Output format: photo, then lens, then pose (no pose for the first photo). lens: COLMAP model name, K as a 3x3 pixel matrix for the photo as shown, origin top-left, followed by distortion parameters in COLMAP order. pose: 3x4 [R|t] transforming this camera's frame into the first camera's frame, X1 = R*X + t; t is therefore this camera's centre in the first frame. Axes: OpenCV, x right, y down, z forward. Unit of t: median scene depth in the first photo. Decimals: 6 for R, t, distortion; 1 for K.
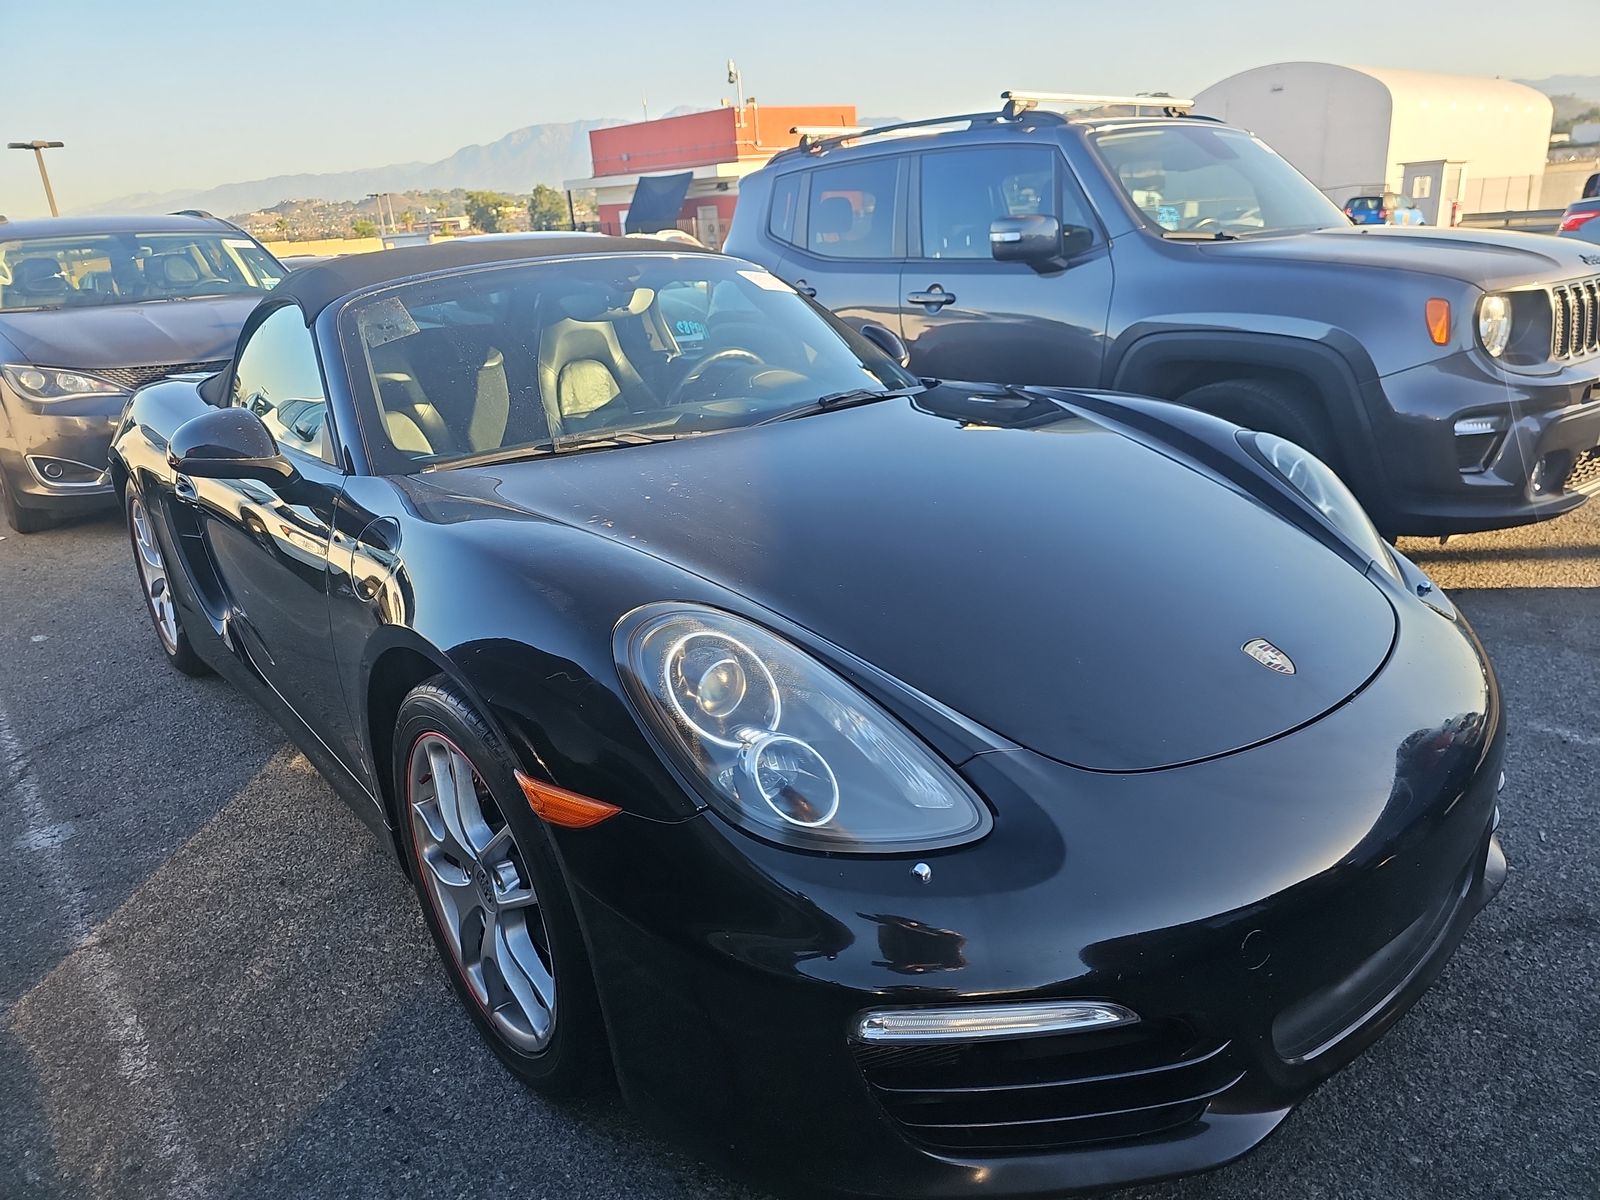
lens RADIAL K [[1072.8, 0, 806.1], [0, 1072.8, 598.0], [0, 0, 1]] dist [0.033739, -0.036922]
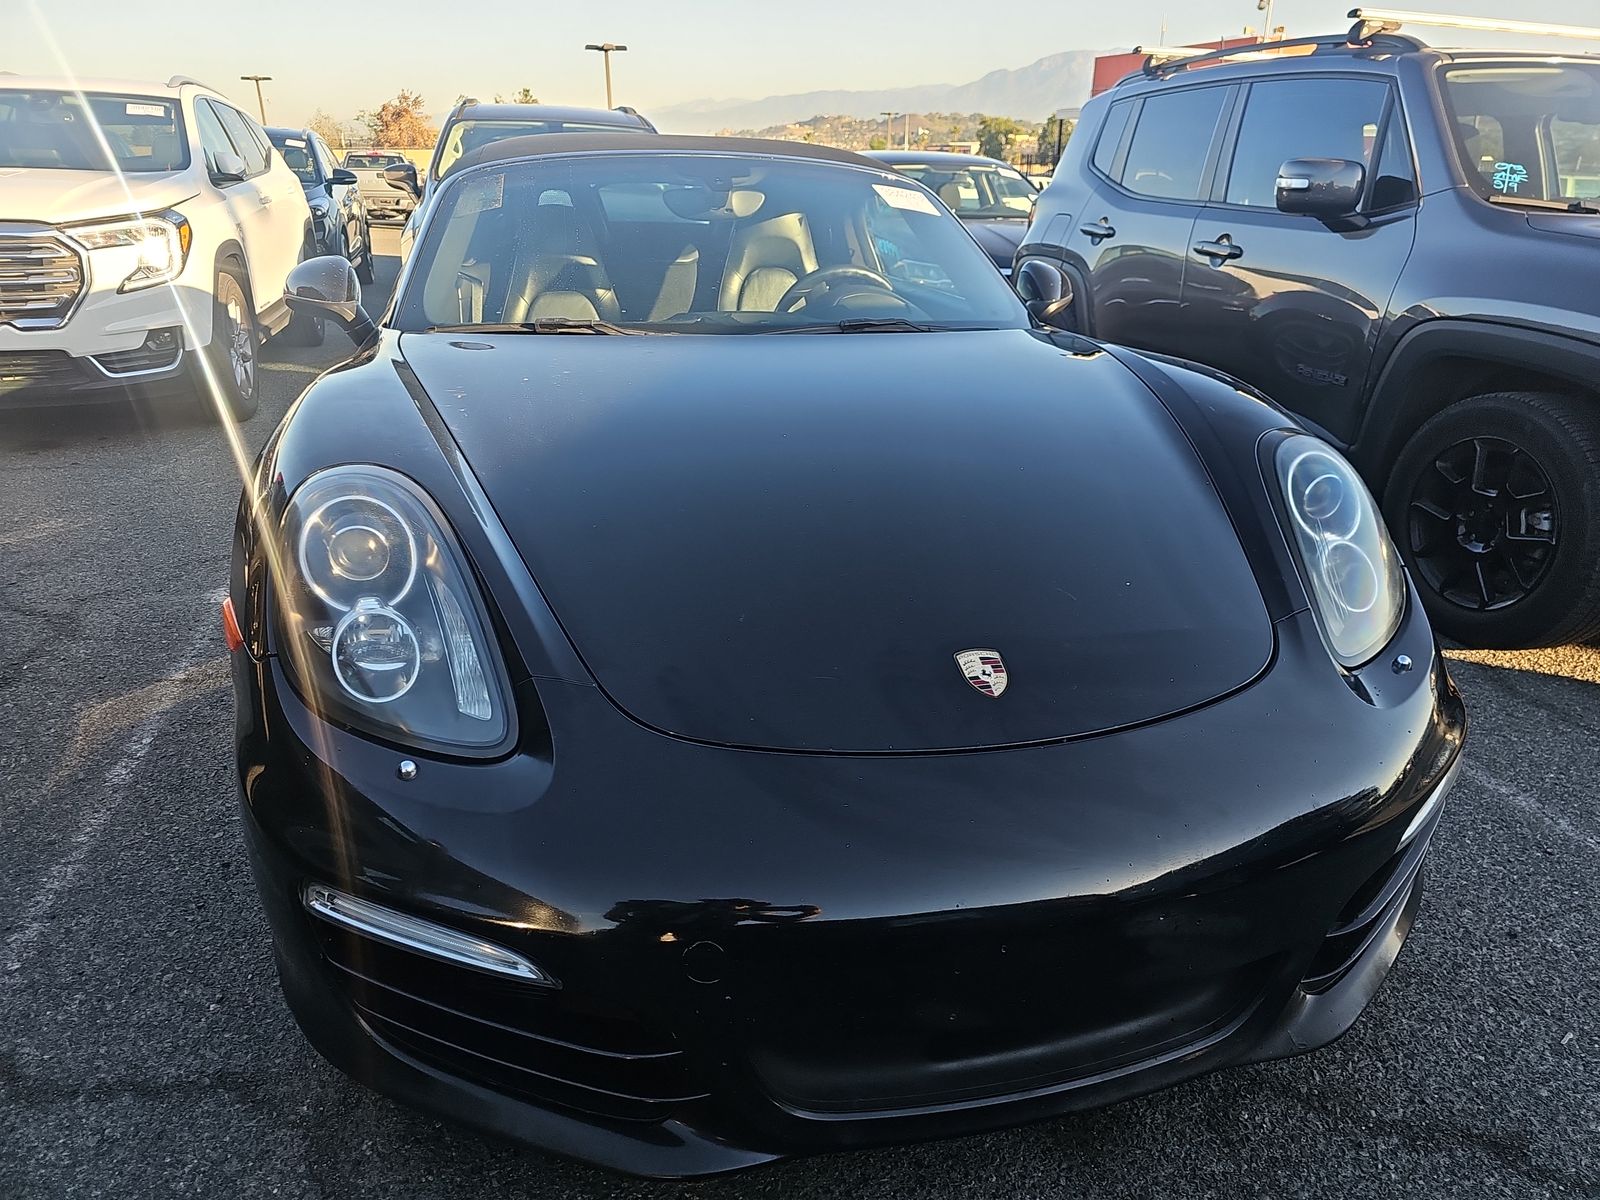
lens RADIAL K [[1072.8, 0, 801.1], [0, 1072.8, 602.0], [0, 0, 1]] dist [0.033739, -0.036922]
pose [[0.903801, 0.228758, -0.361683, 0.213879], [-0.207280, 0.973392, 0.097685, -0.017806], [0.374406, -0.013318, 0.927169, 0.063926]]
